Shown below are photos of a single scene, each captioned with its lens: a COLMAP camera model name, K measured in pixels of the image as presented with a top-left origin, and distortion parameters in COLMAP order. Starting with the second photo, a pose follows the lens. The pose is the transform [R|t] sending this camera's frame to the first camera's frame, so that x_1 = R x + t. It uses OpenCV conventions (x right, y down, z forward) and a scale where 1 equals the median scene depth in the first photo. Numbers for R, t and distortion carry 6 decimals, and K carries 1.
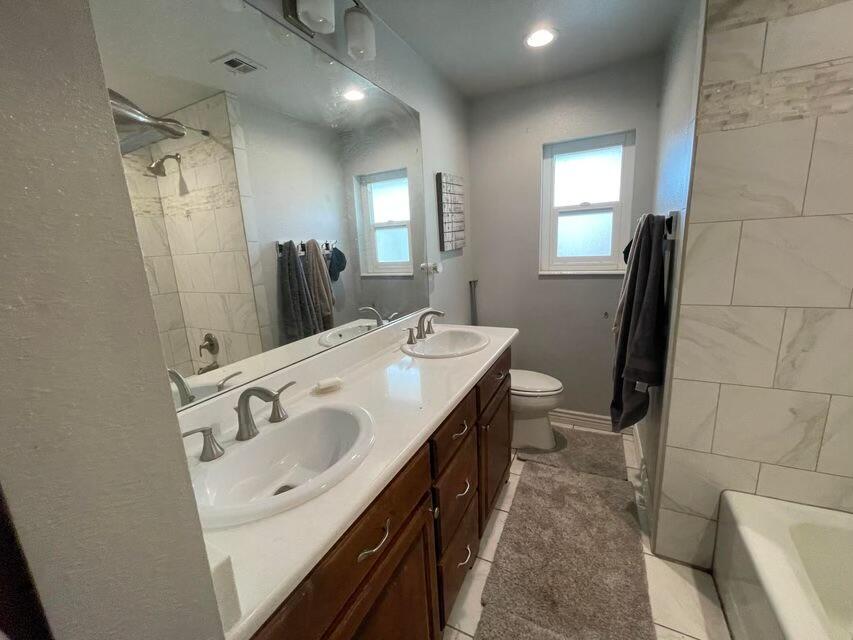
lens RADIAL K [[345.6, 0, 426.1], [0, 345.6, 318.4], [0, 0, 1]] dist [-0.001806, 0.000032]
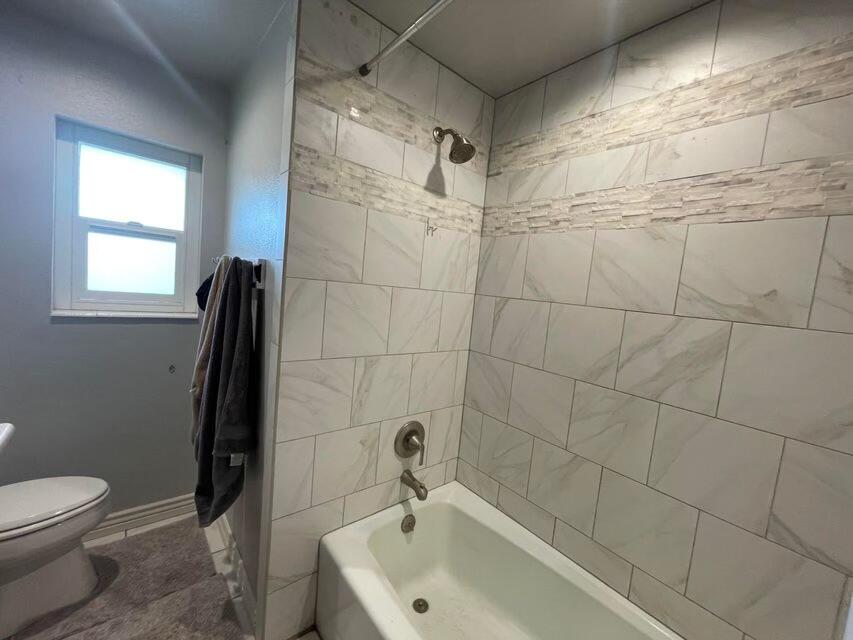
lens RADIAL K [[345.6, 0, 426.1], [0, 345.6, 318.4], [0, 0, 1]] dist [-0.001806, 0.000032]
pose [[0.392595, 0.008415, 0.919673, 0.032184], [0.077088, 0.996138, -0.042022, -0.072486], [-0.916475, 0.087394, 0.390430, 0.226662]]
